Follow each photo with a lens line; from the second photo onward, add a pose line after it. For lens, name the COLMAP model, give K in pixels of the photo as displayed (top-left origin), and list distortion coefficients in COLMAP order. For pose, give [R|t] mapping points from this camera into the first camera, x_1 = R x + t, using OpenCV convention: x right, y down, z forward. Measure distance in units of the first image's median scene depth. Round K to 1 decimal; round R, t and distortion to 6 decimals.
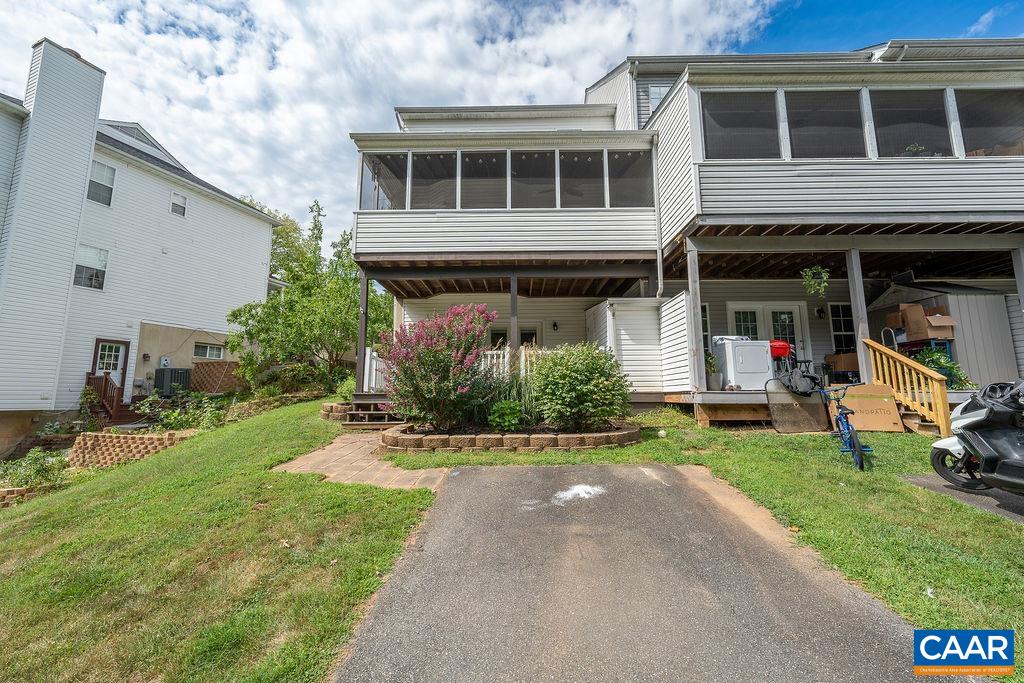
lens RADIAL K [[411.3, 0, 506.7], [0, 411.3, 337.1], [0, 0, 1]] dist [0.001672, 0.000104]
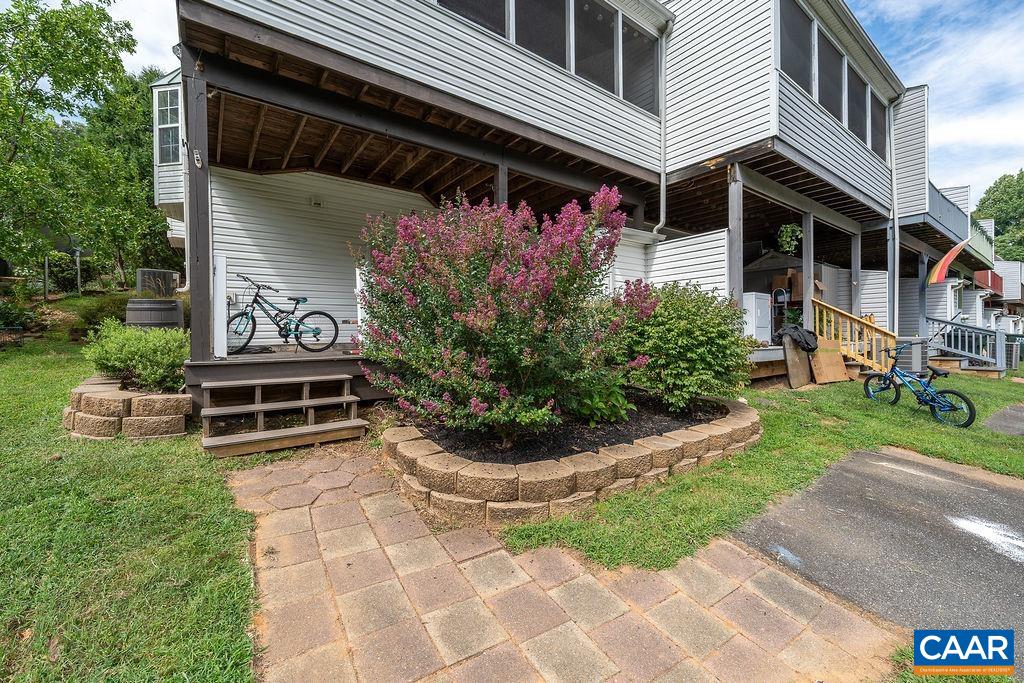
lens RADIAL K [[411.3, 0, 506.7], [0, 411.3, 337.1], [0, 0, 1]] dist [0.001672, 0.000104]
pose [[0.789104, -0.007169, 0.614217, -0.382647], [-0.077923, 0.990685, 0.111674, 0.043073], [-0.609297, -0.135984, 0.781195, 0.507131]]
